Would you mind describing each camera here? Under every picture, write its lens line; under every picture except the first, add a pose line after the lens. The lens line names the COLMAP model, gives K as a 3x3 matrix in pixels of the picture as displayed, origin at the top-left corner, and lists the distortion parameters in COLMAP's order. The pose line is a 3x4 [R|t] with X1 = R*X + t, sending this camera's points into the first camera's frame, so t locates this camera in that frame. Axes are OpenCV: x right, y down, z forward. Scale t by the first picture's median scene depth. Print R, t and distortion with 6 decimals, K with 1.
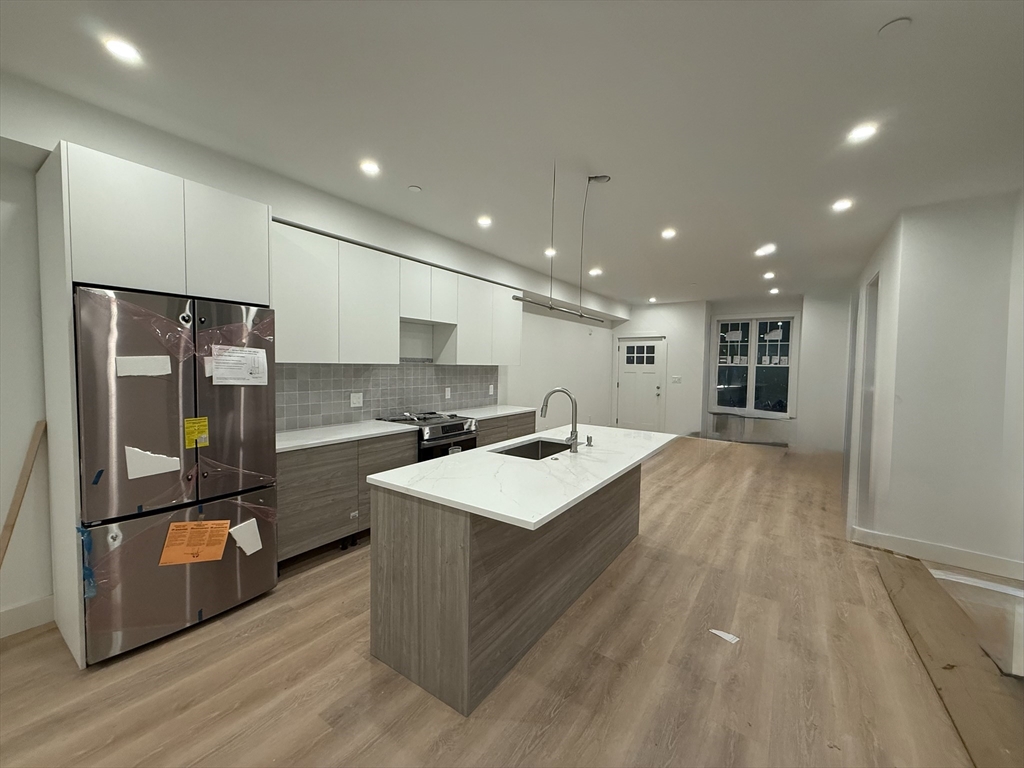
lens RADIAL K [[405.2, 0, 512.4], [0, 405.2, 382.9], [0, 0, 1]] dist [-0.001244, -0.000134]
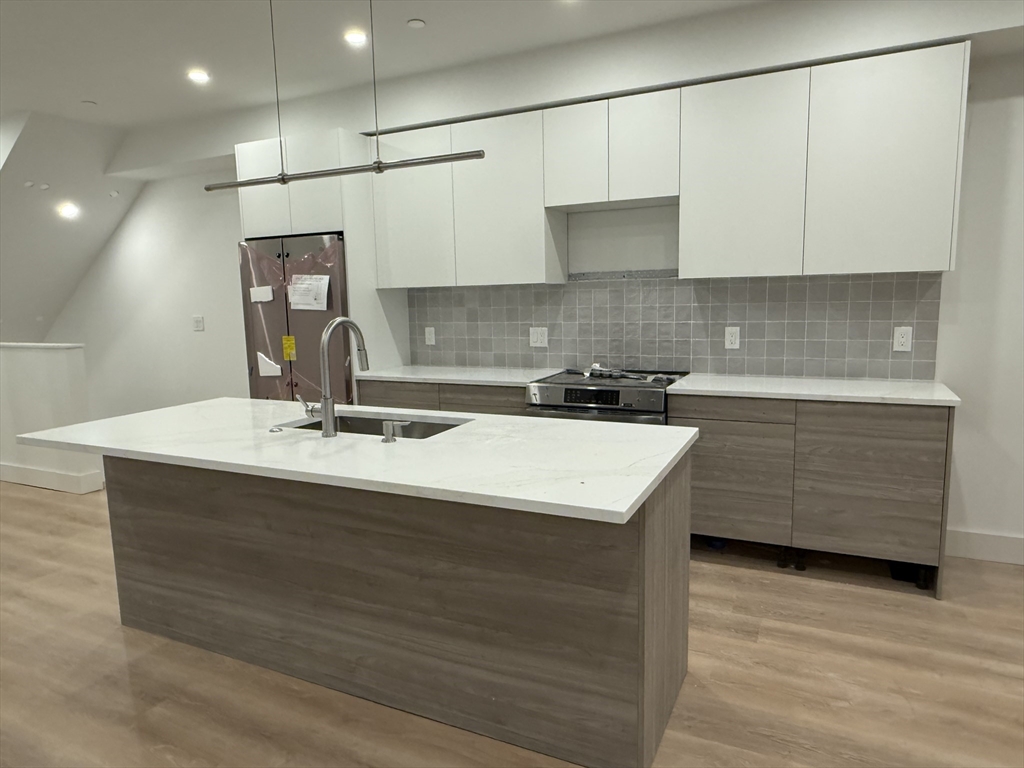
lens RADIAL K [[658.3, 0, 510.4], [0, 658.3, 388.5], [0, 0, 1]] dist [0.001530, -0.000844]
pose [[0.150904, 0.117292, -0.981565, 0.826821], [-0.021321, 0.993091, 0.115391, -0.000178], [0.988318, 0.003515, 0.152362, 0.871249]]
